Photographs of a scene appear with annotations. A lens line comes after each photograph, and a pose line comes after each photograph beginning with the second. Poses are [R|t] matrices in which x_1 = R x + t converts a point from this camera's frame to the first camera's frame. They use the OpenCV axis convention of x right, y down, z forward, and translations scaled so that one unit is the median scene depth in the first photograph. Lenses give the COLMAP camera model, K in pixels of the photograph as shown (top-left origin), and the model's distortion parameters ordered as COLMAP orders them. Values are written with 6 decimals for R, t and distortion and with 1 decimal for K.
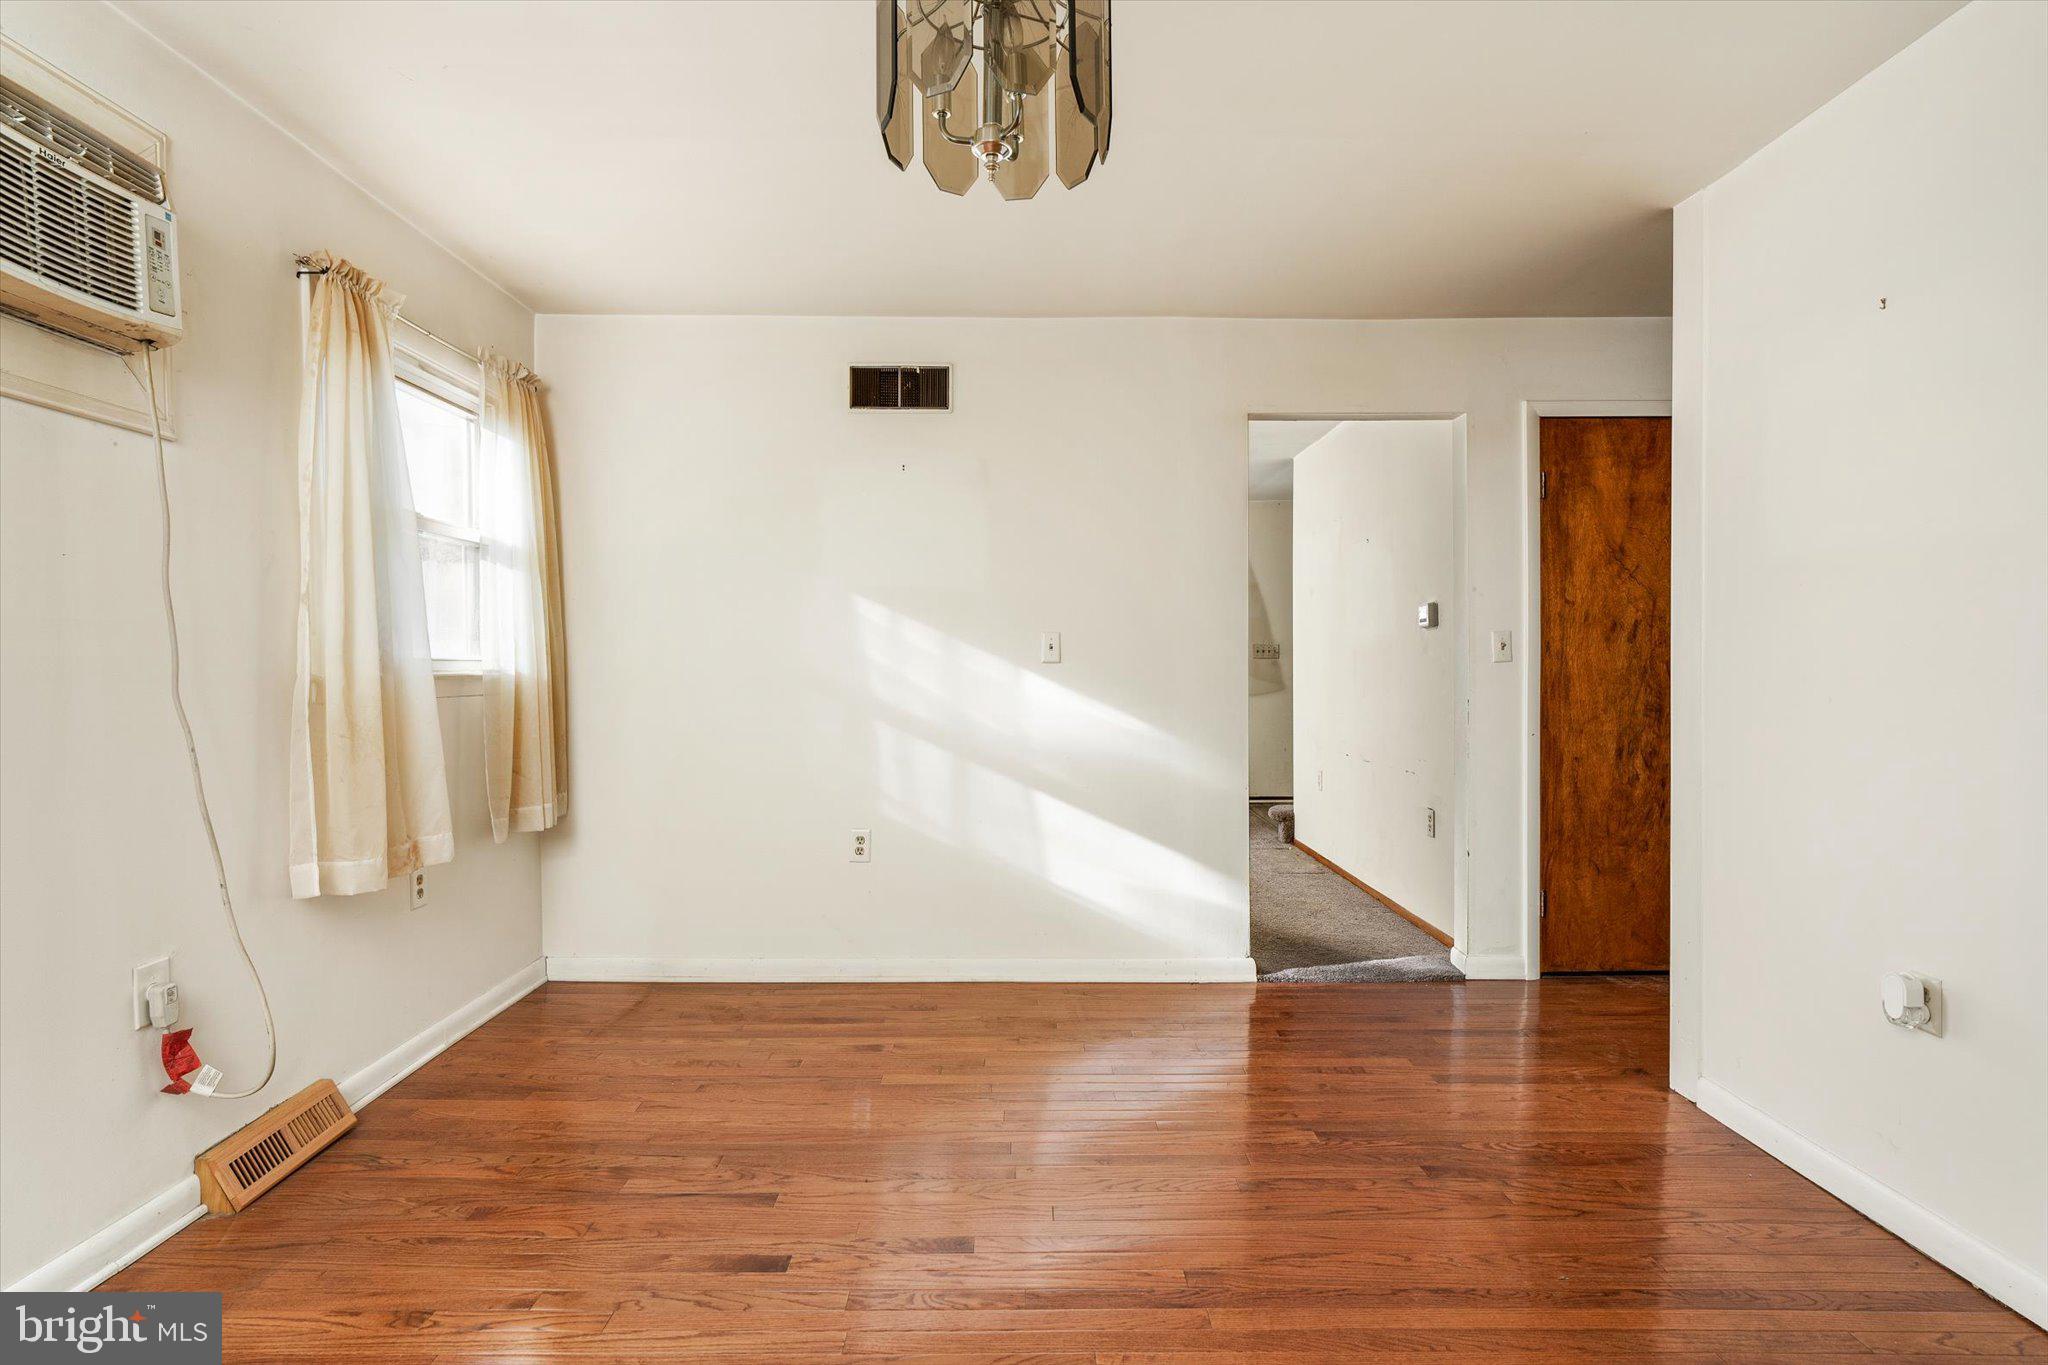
lens RADIAL K [[970.0, 0, 1024.5], [0, 970.0, 686.4], [0, 0, 1]] dist [-0.000037, 0.000243]
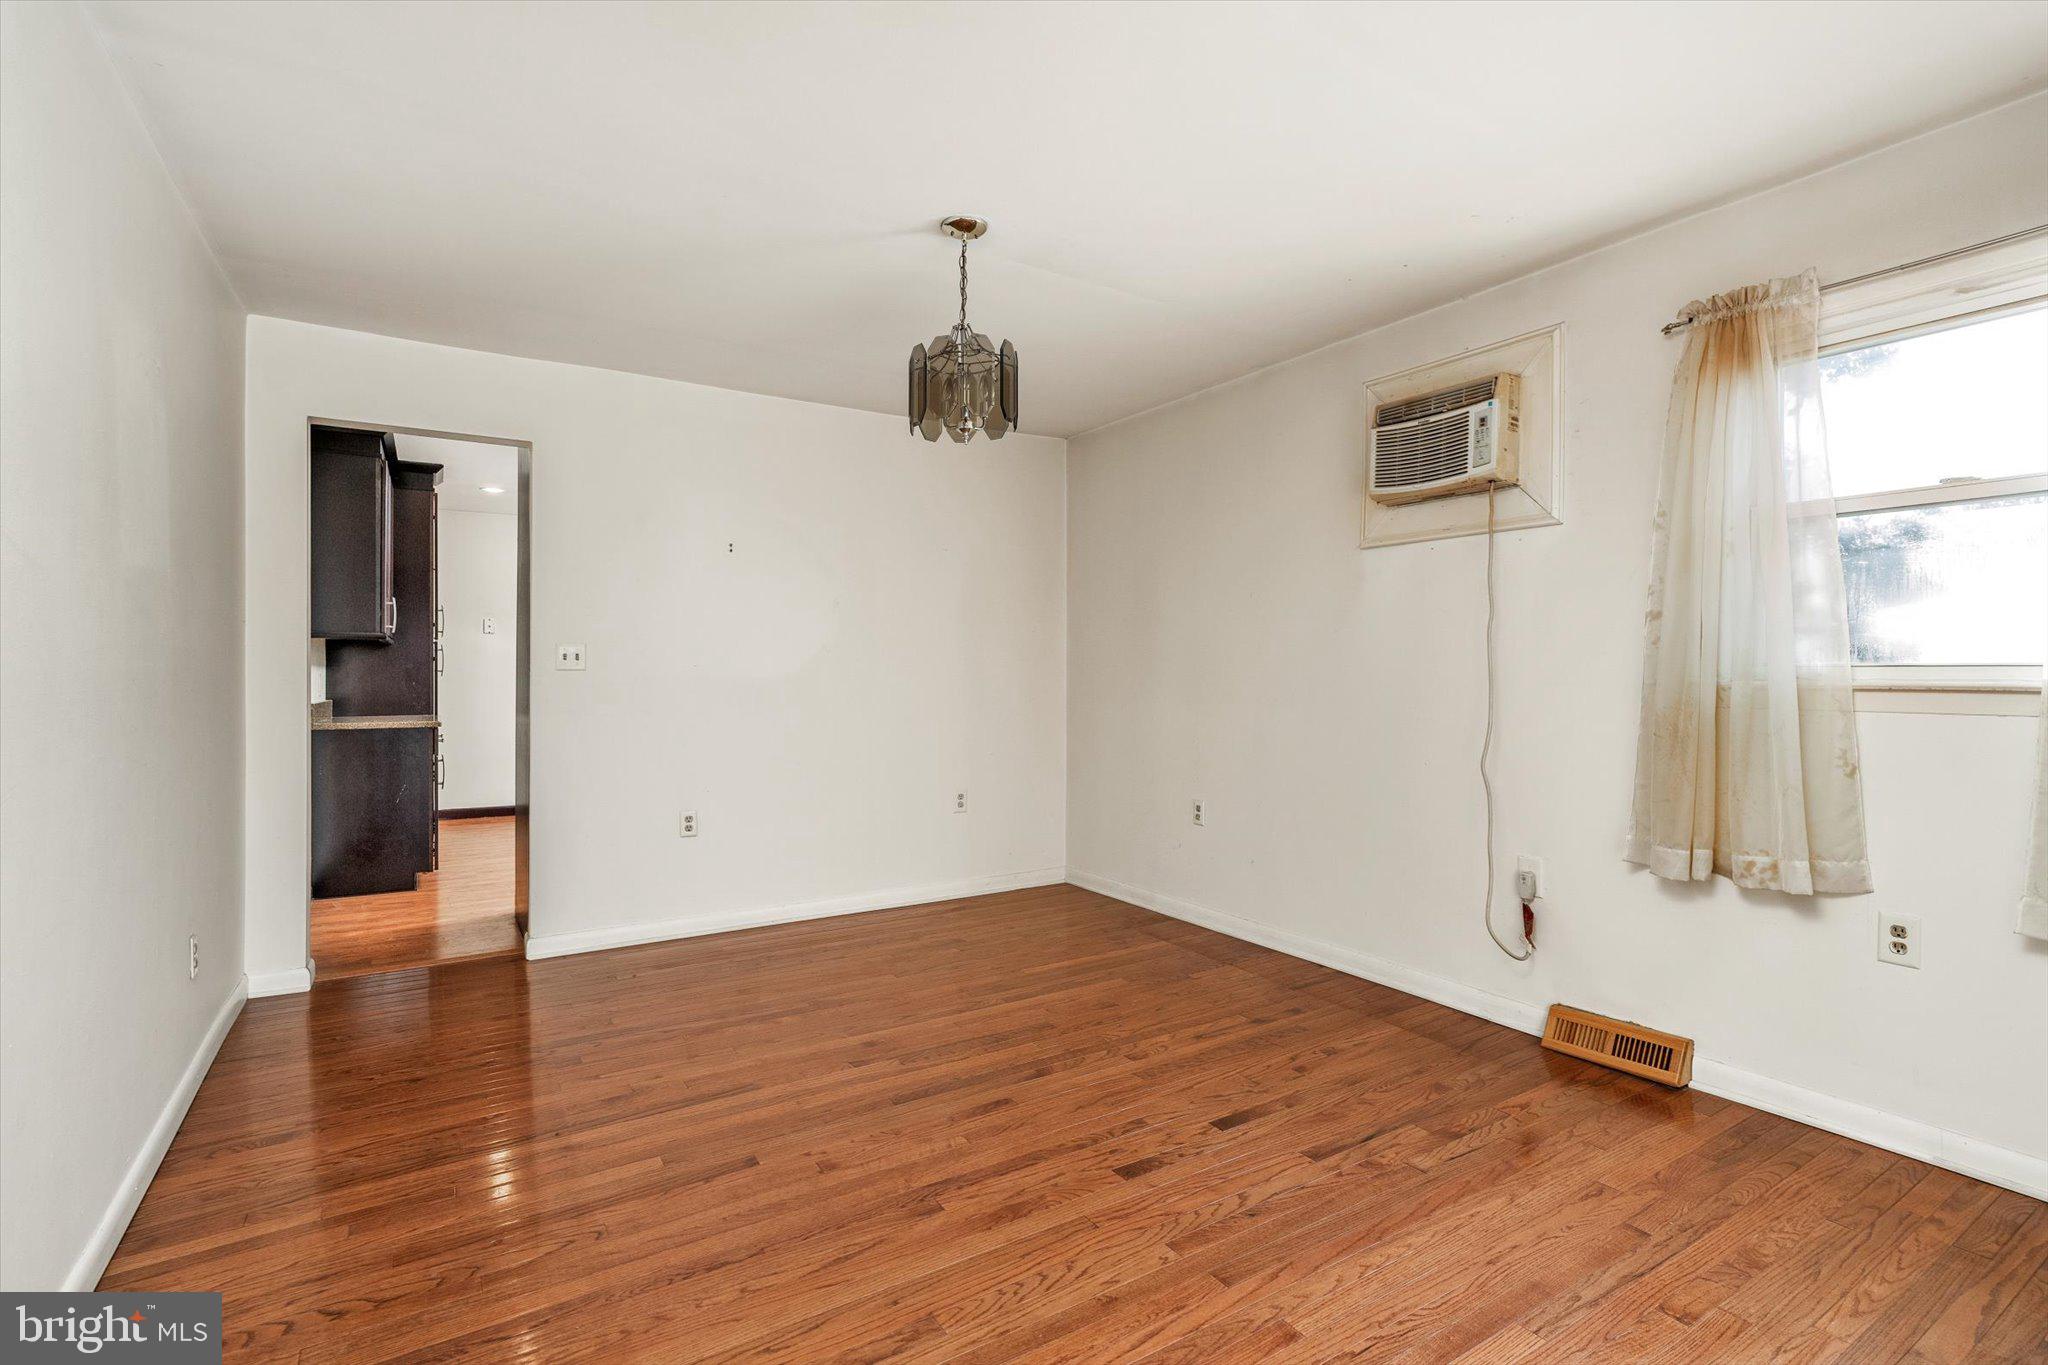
lens RADIAL K [[970.0, 0, 1028.3], [0, 970.0, 679.2], [0, 0, 1]] dist [-0.000037, 0.000243]
pose [[-0.844510, 0.004885, -0.535517, 0.615788], [-0.010730, 0.999603, 0.026039, -0.040342], [0.535432, 0.027736, -0.844123, 1.791358]]
